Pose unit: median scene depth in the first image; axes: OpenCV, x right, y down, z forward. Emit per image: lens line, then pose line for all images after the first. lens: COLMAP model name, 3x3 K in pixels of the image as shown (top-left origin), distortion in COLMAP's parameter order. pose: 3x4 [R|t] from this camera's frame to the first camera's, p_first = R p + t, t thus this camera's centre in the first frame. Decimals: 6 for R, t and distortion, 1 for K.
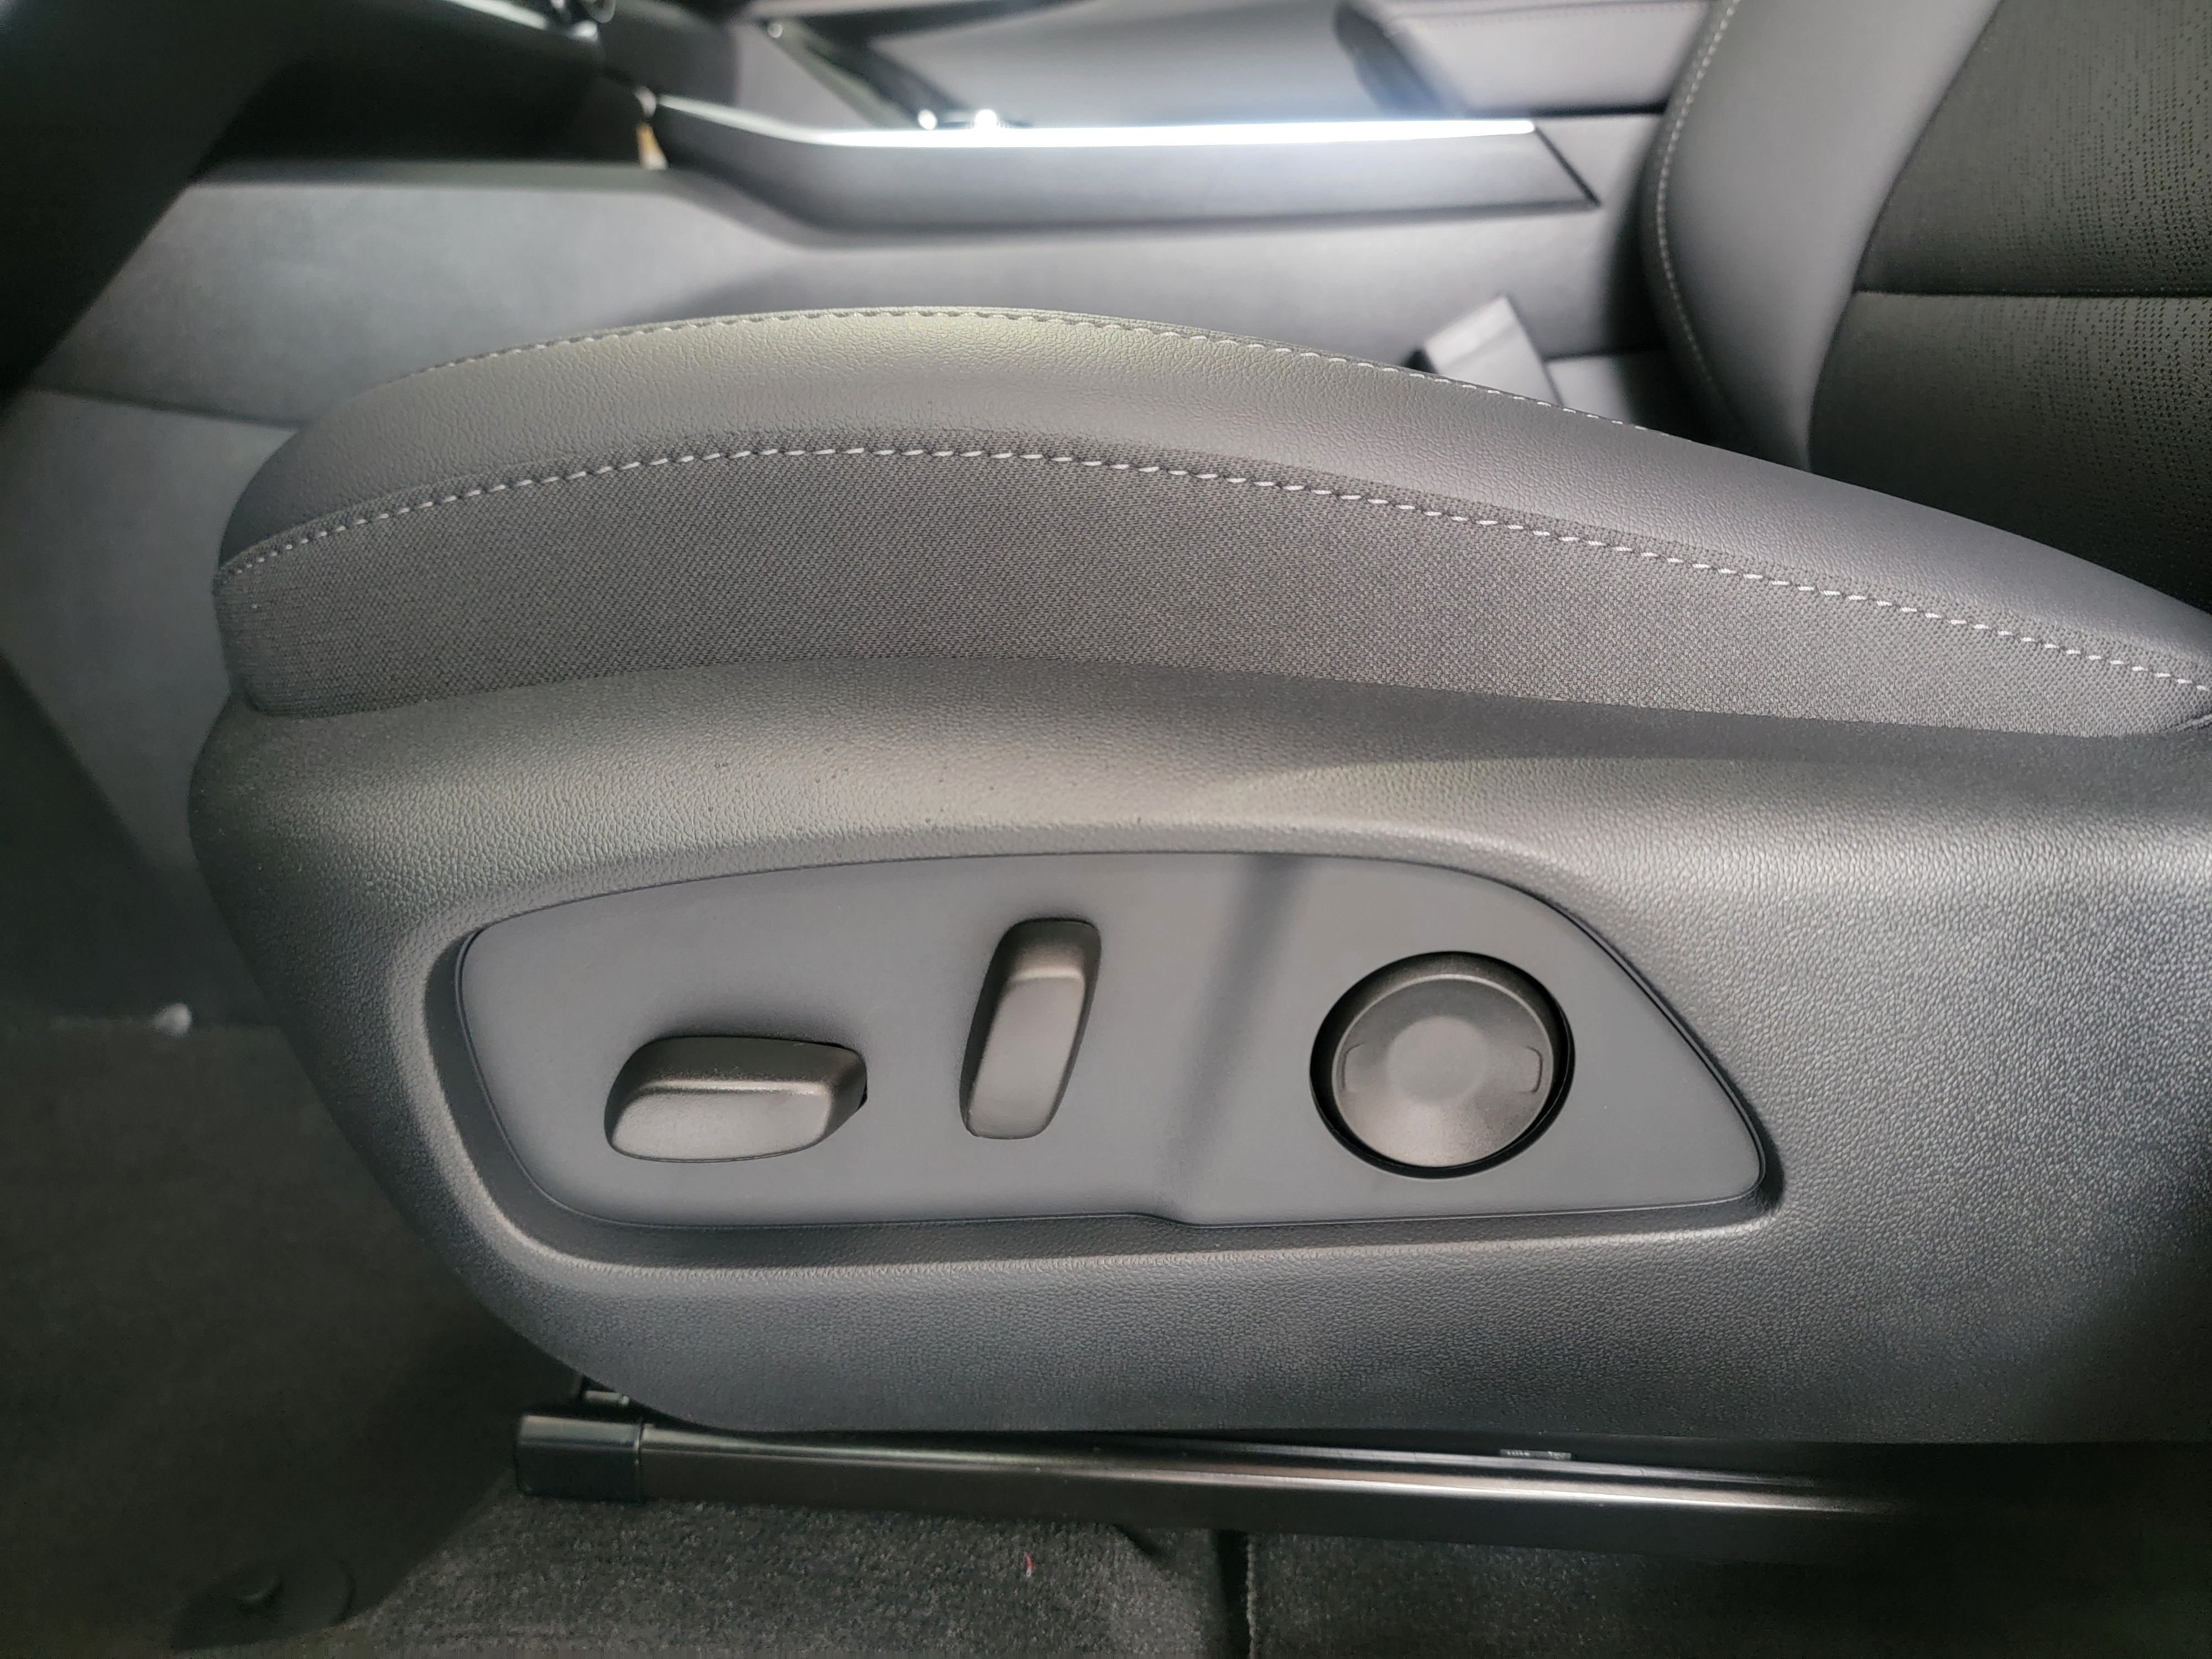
lens RADIAL K [[1579.5, 0, 1099.8], [0, 1579.5, 837.1], [0, 0, 1]] dist [0.060189, -0.053518]
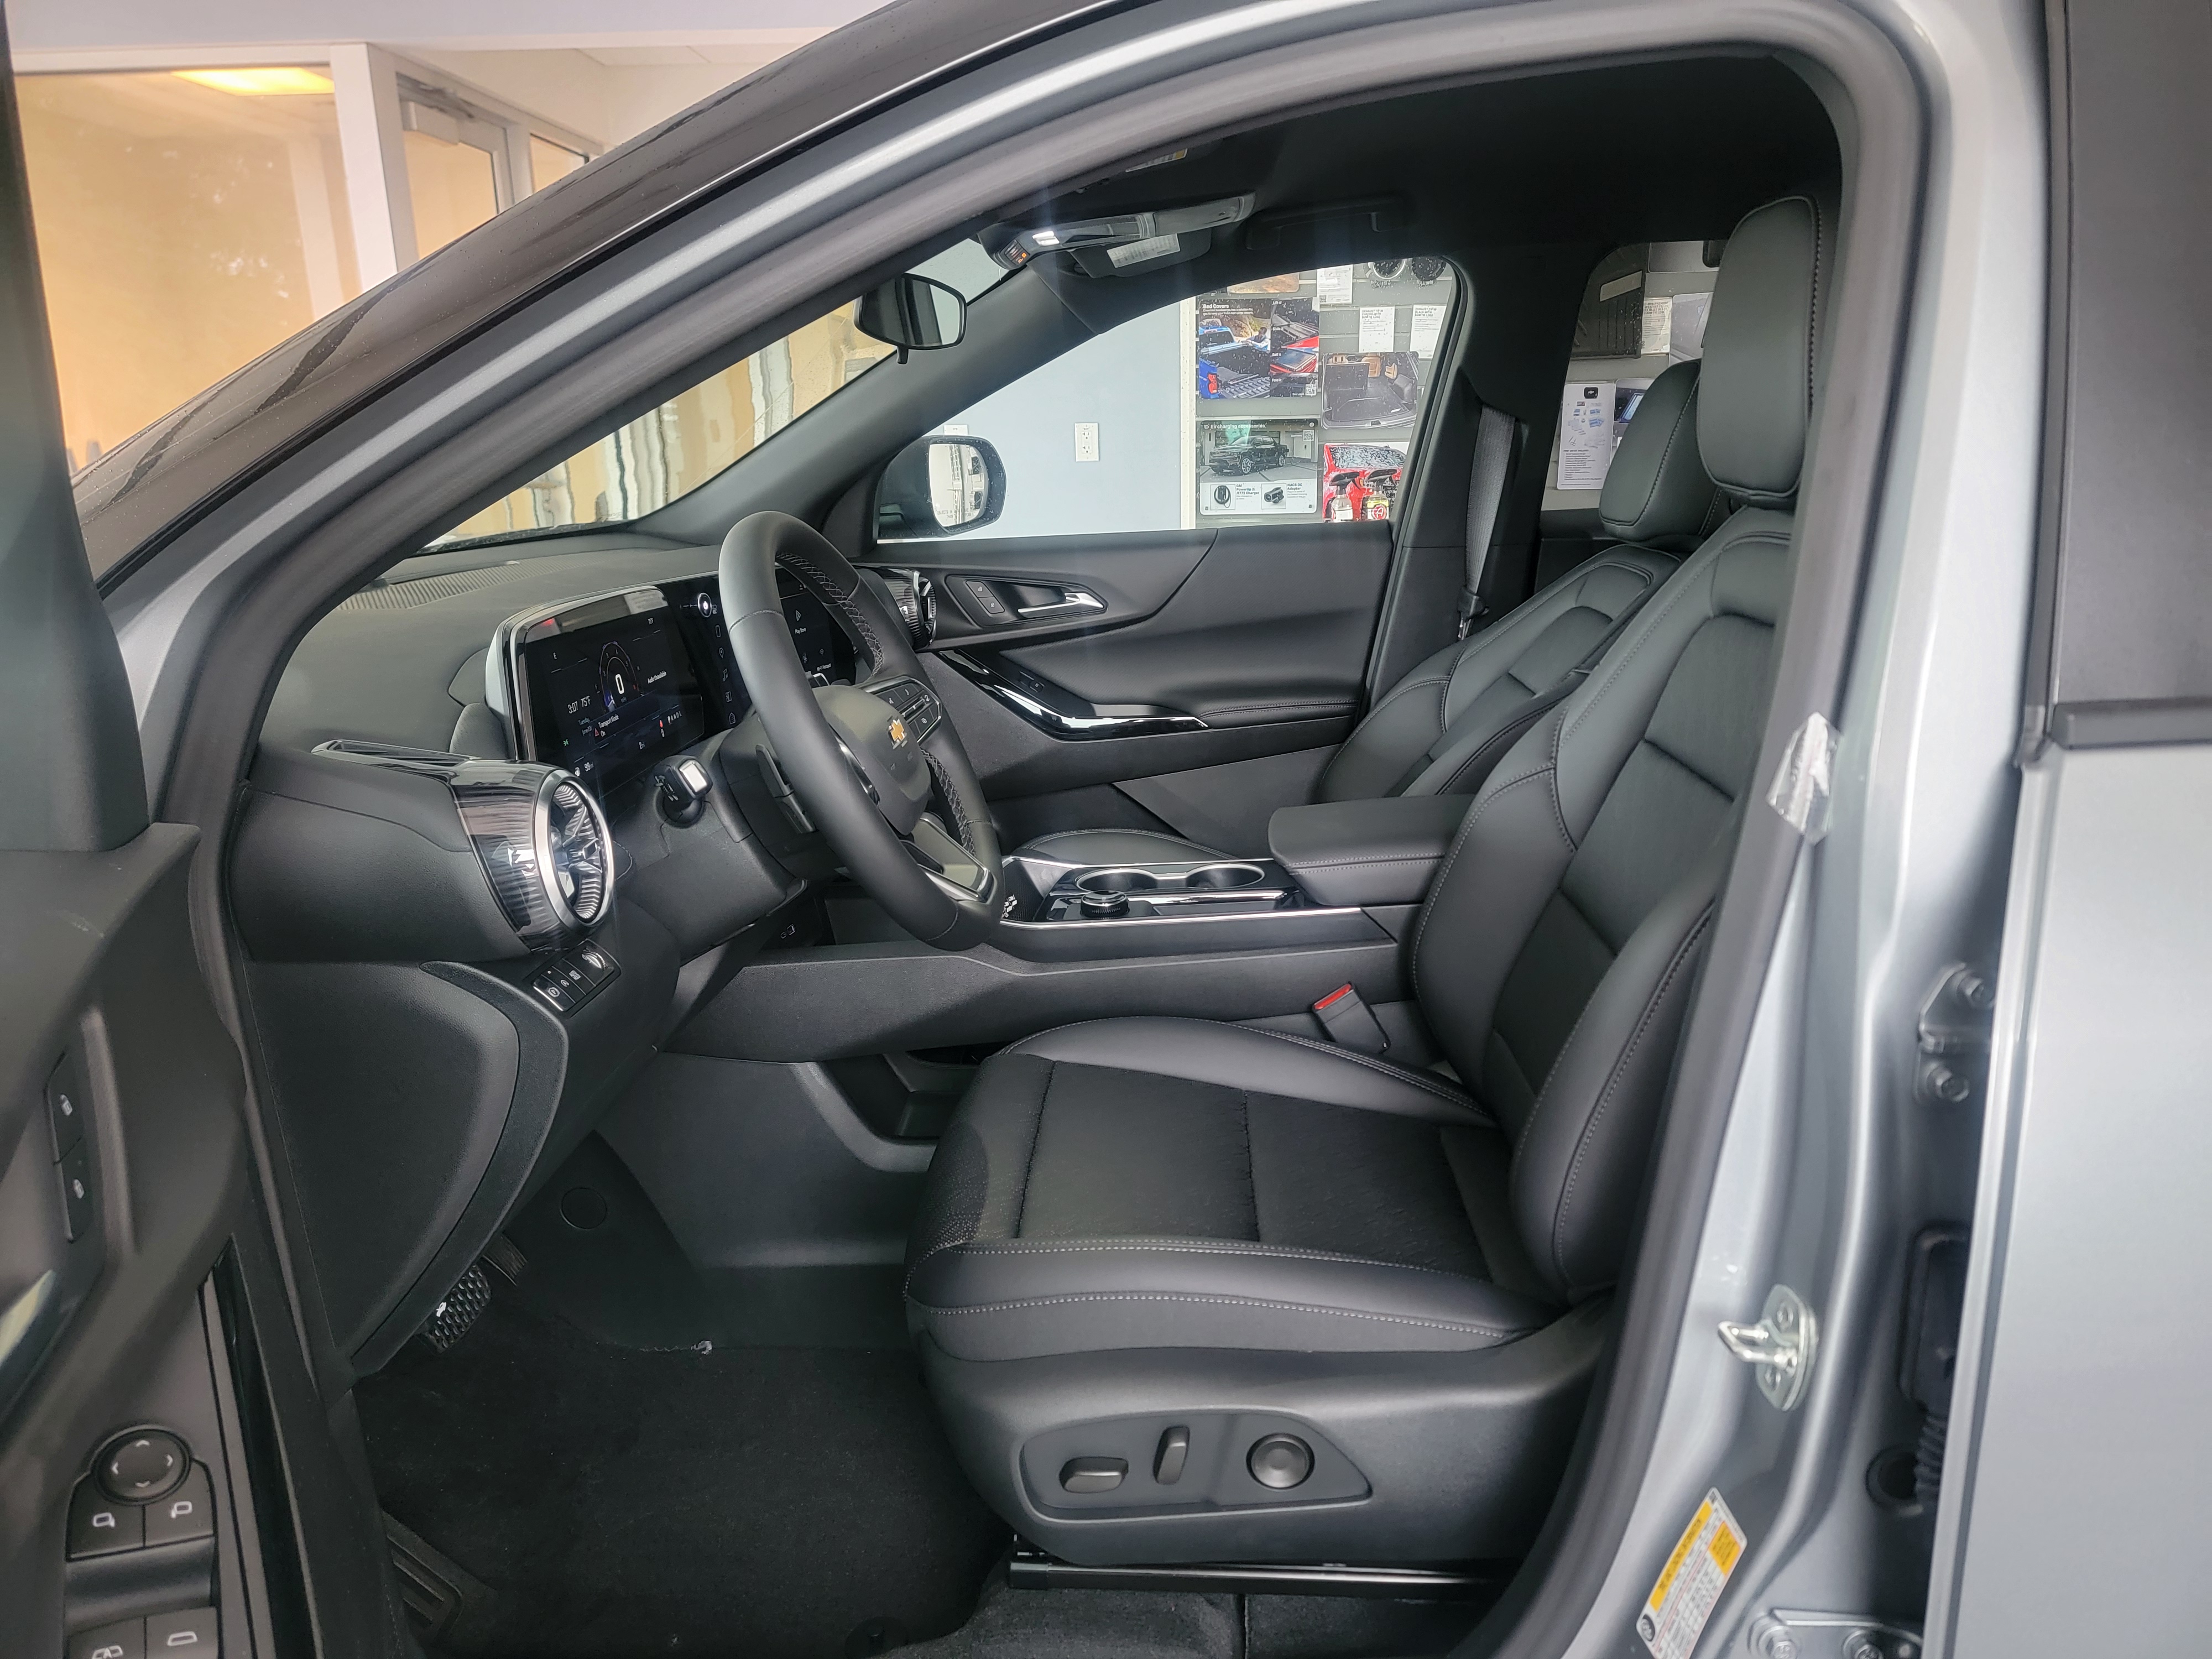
lens RADIAL K [[1534.8, 0, 1097.1], [0, 1534.8, 809.0], [0, 0, 1]] dist [0.101265, -0.097736]
pose [[0.998765, -0.042177, -0.026251, -0.045916], [0.040077, 0.996306, -0.075949, -0.870339], [0.029358, 0.074803, 0.996766, -2.168895]]
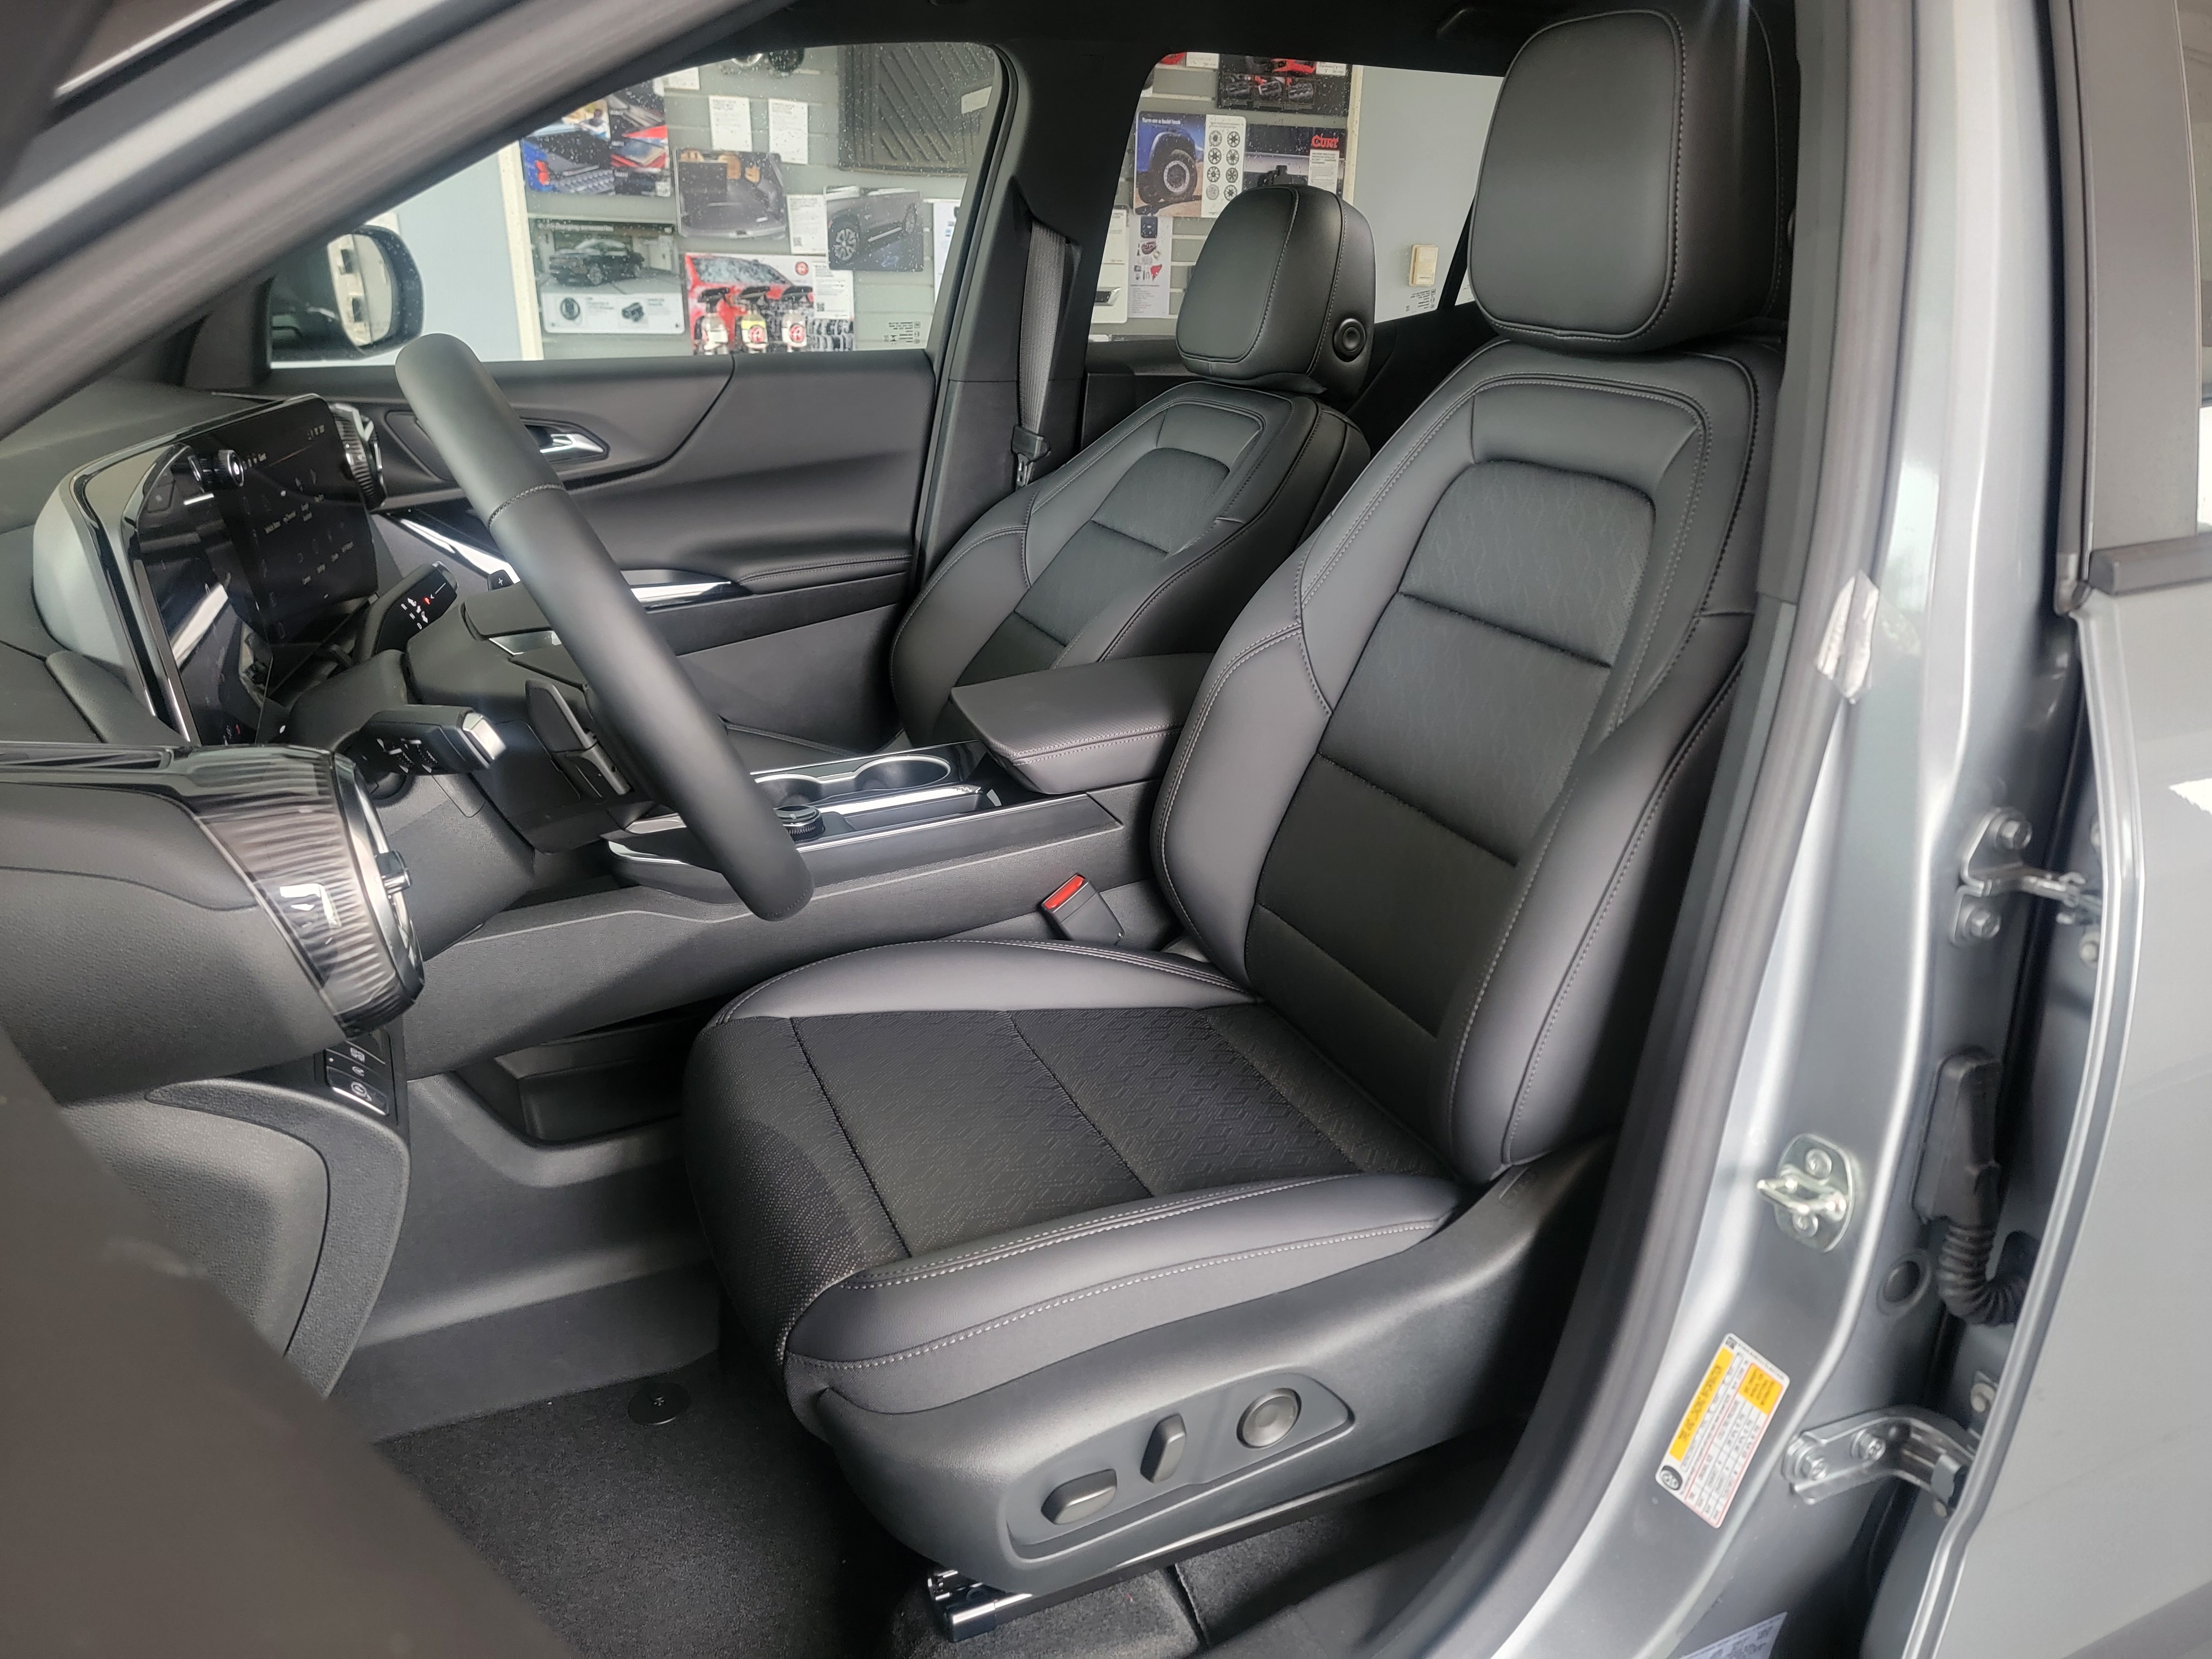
lens RADIAL K [[1548.5, 0, 1109.2], [0, 1548.5, 817.9], [0, 0, 1]] dist [0.079398, -0.064731]
pose [[0.893350, -0.163238, 0.418663, -1.007678], [0.143276, 0.986530, 0.078929, -1.121172], [-0.425908, -0.010527, 0.904705, -1.472158]]
